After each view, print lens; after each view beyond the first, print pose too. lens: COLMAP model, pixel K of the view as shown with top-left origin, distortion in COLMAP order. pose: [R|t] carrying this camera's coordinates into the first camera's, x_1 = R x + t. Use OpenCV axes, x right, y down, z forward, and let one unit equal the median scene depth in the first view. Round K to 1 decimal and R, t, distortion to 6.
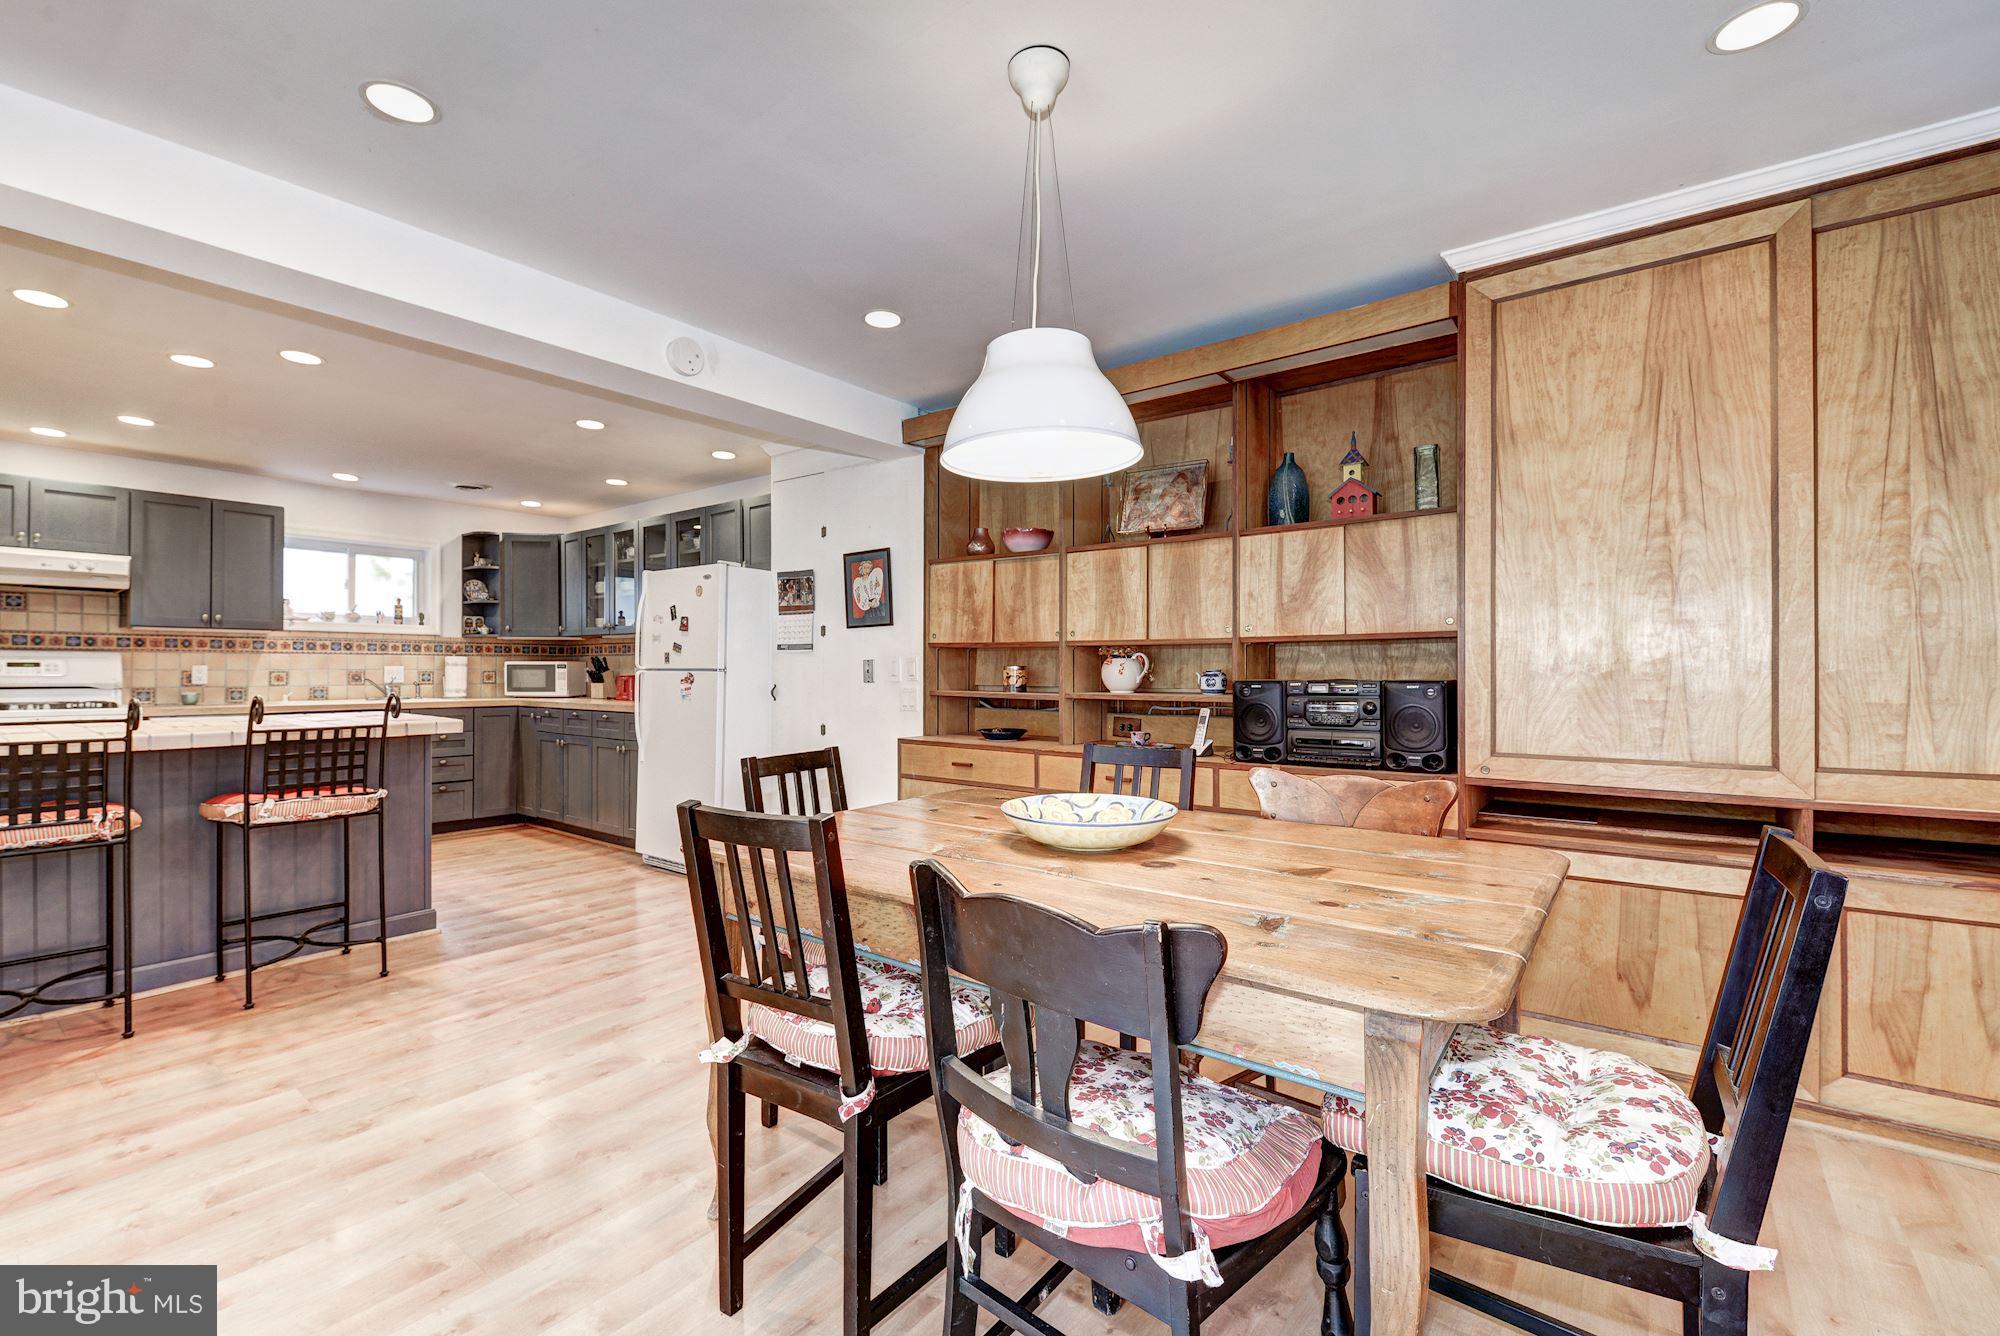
lens RADIAL K [[878.0, 0, 976.1], [0, 878.0, 667.5], [0, 0, 1]] dist [-0.000694, -0.006370]
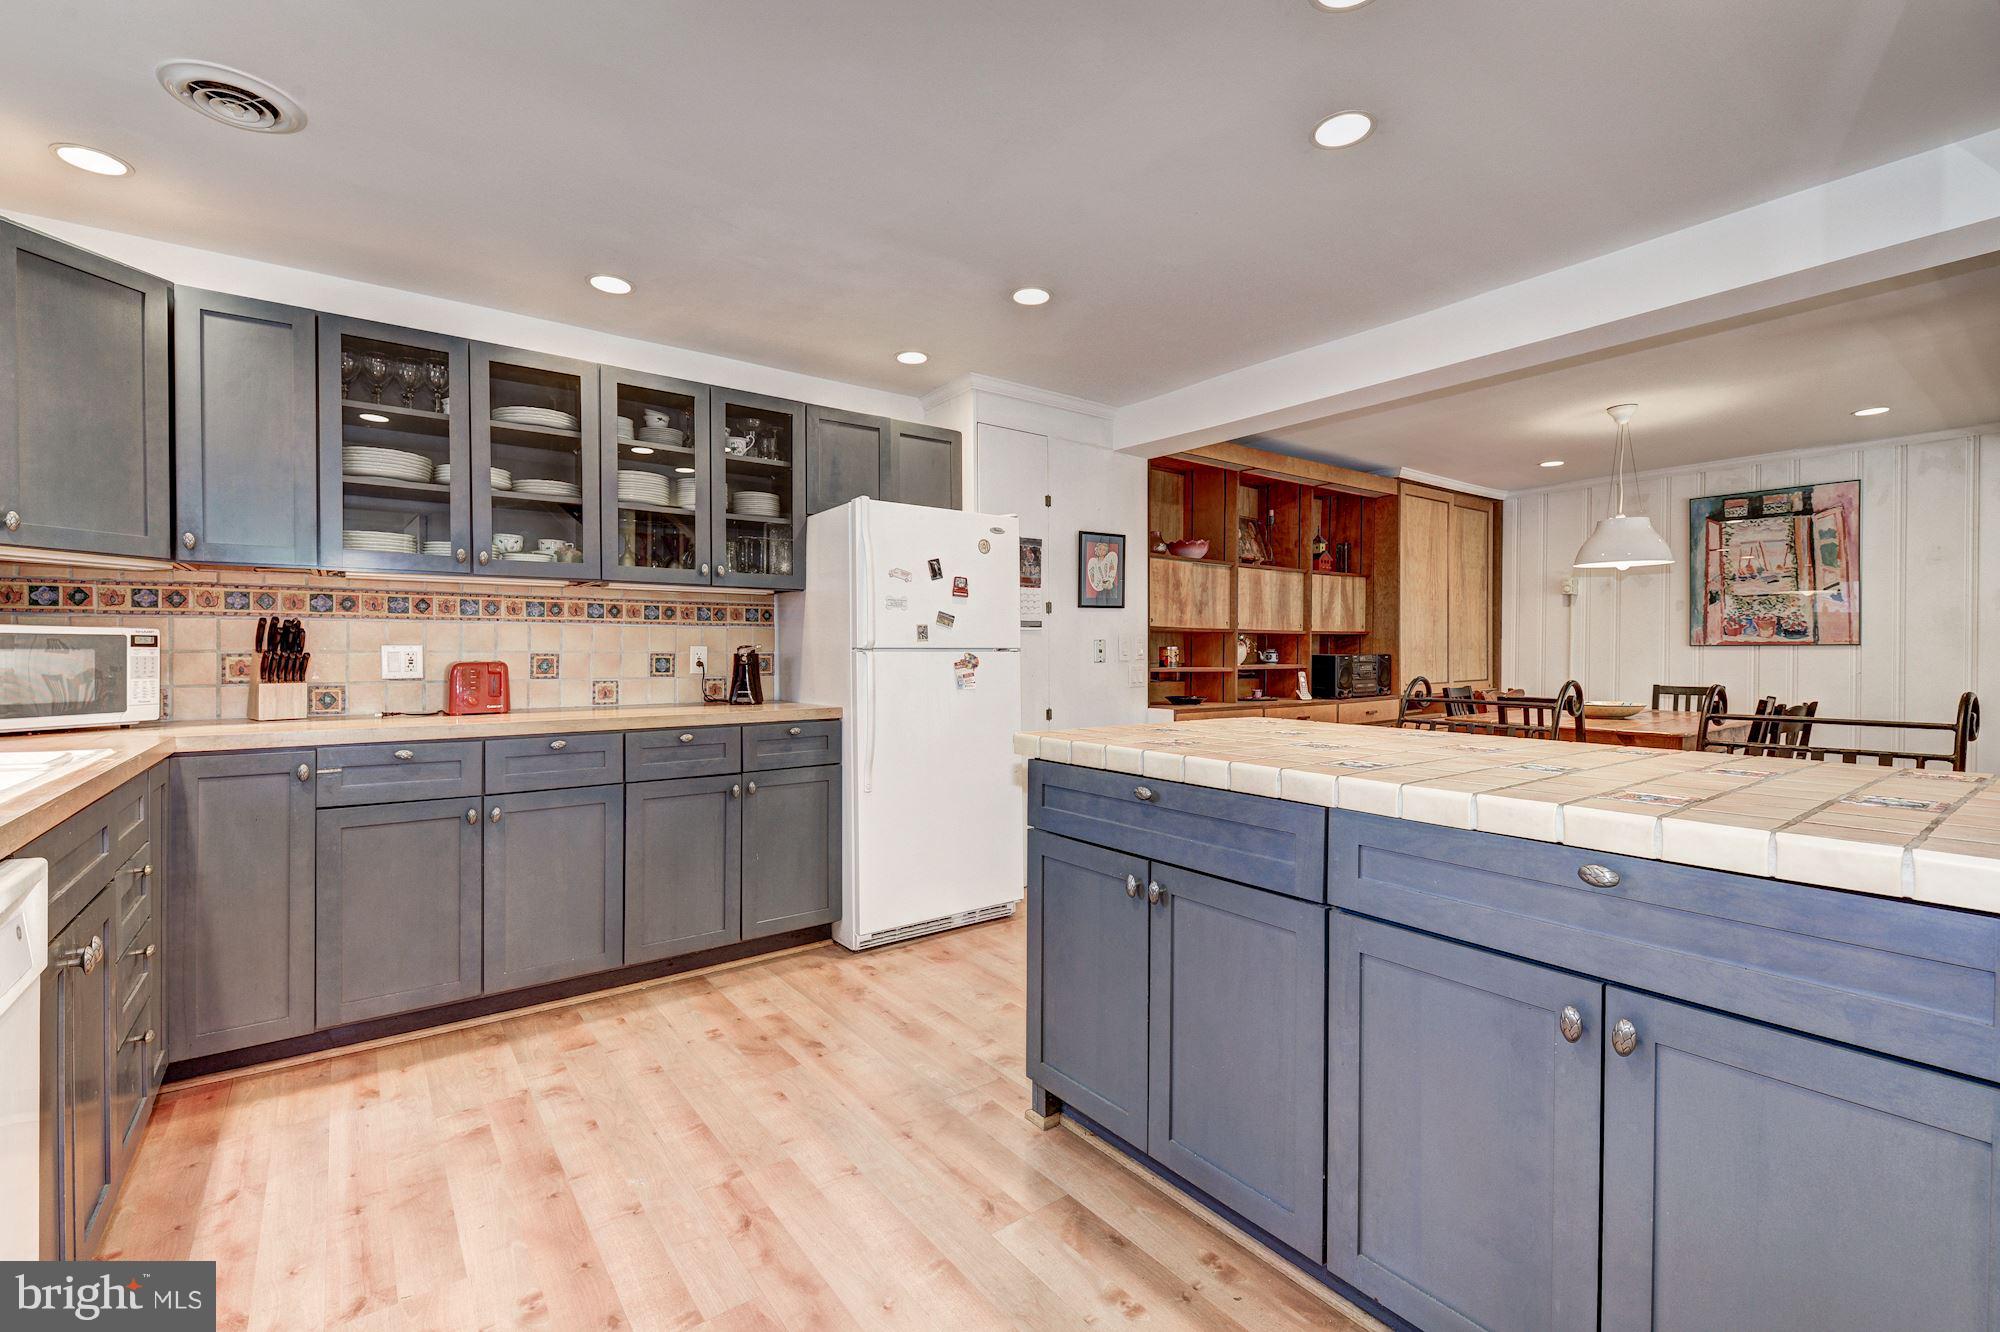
lens RADIAL K [[878.3, 0, 1001.7], [0, 878.3, 658.5], [0, 0, 1]] dist [0.010954, -0.001077]
pose [[0.231509, -0.009593, 0.972785, -0.967512], [-0.000942, 0.999949, 0.010085, 0.002306], [-0.972832, -0.003251, 0.231488, 0.738794]]
